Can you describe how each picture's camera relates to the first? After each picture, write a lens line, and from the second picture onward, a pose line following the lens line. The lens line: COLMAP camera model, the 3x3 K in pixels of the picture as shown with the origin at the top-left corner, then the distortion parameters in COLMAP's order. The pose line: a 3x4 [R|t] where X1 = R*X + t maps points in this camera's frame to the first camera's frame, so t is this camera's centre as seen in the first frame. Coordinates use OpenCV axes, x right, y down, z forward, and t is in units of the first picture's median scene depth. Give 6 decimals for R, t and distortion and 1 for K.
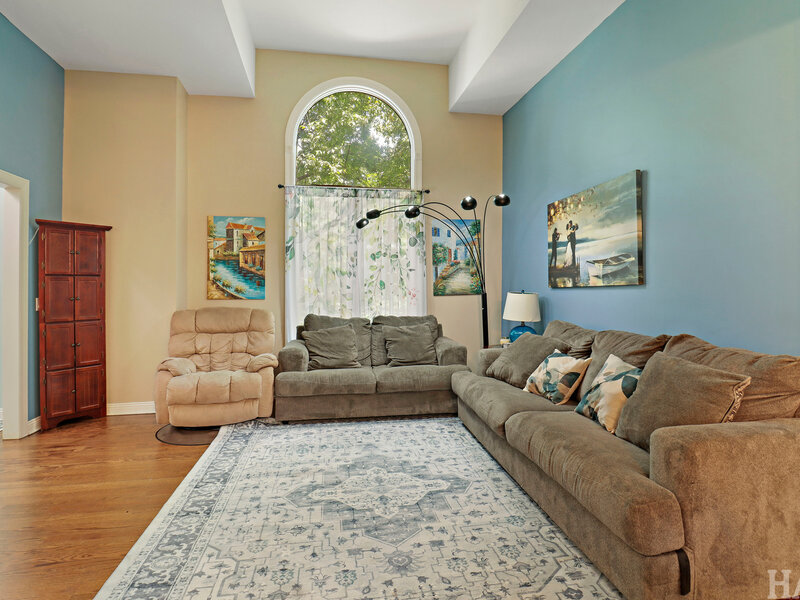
lens RADIAL K [[429.8, 0, 397.7], [0, 429.8, 280.6], [0, 0, 1]] dist [-0.004094, -0.006077]
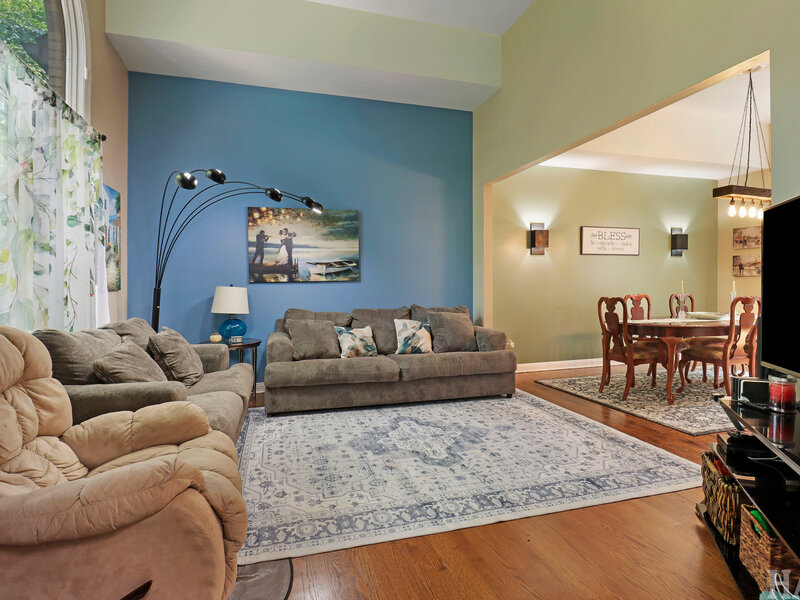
lens RADIAL K [[429.8, 0, 392.9], [0, 429.8, 294.4], [0, 0, 1]] dist [-0.004094, -0.006077]
pose [[-0.104125, -0.006867, 0.994540, -0.973579], [-0.008600, 0.999945, 0.006004, 0.046584], [-0.994527, -0.007928, -0.104179, 0.925909]]
